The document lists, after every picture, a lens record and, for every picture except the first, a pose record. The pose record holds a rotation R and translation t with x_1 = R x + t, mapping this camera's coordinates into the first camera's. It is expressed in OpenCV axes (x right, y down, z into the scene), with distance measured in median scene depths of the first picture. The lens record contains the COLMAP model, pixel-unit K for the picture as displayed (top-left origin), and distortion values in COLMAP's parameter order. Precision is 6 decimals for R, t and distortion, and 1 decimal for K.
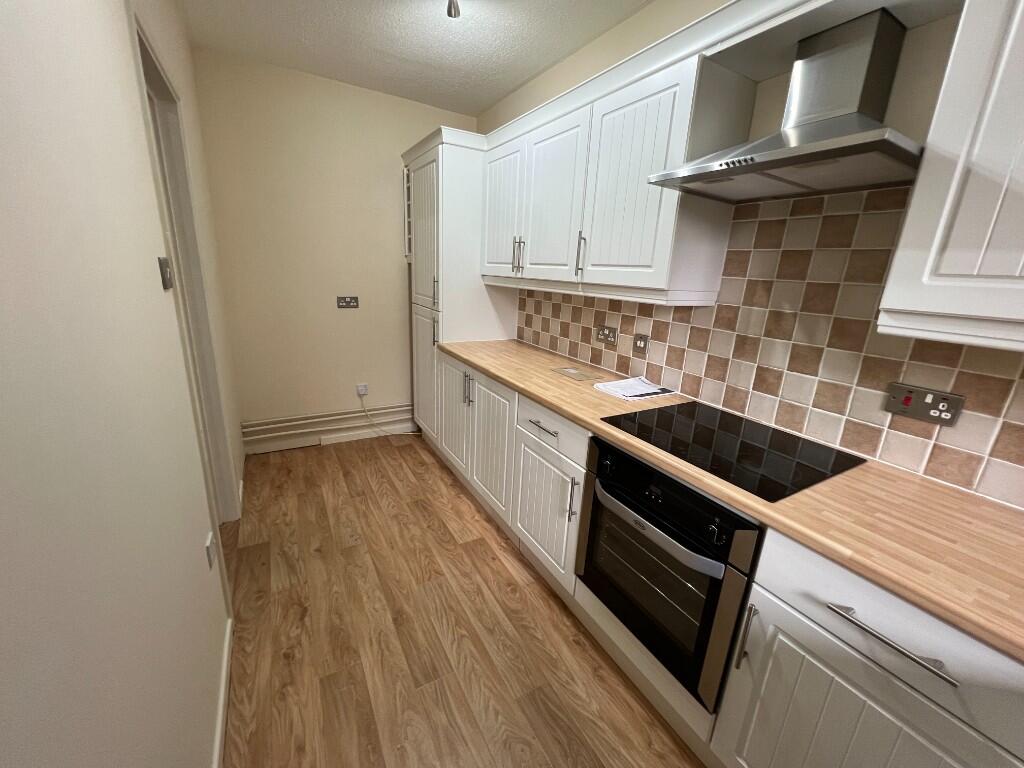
lens RADIAL K [[409.6, 0, 512.0], [0, 409.6, 384.0], [0, 0, 1]] dist [0.000491, 0.000168]
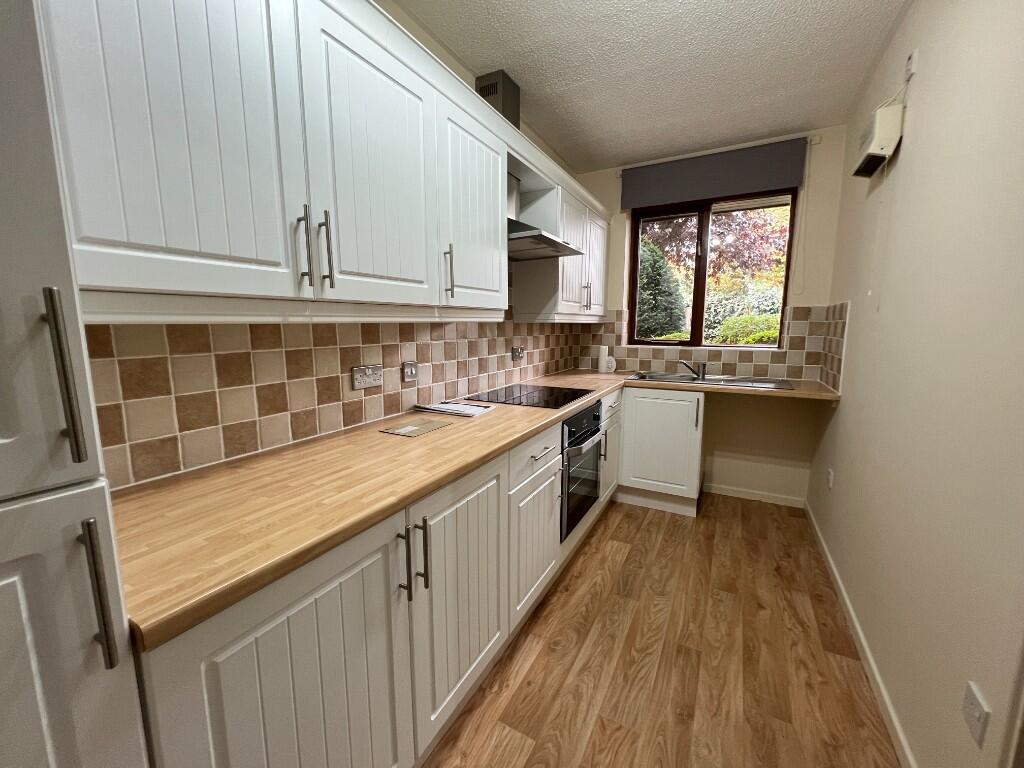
lens RADIAL K [[409.6, 0, 512.0], [0, 409.6, 384.0], [0, 0, 1]] dist [0.000491, 0.000168]
pose [[-0.522047, -0.173354, 0.835114, -0.598949], [0.206931, 0.924131, 0.321189, -0.334536], [-0.827434, 0.340487, -0.446568, 1.287923]]
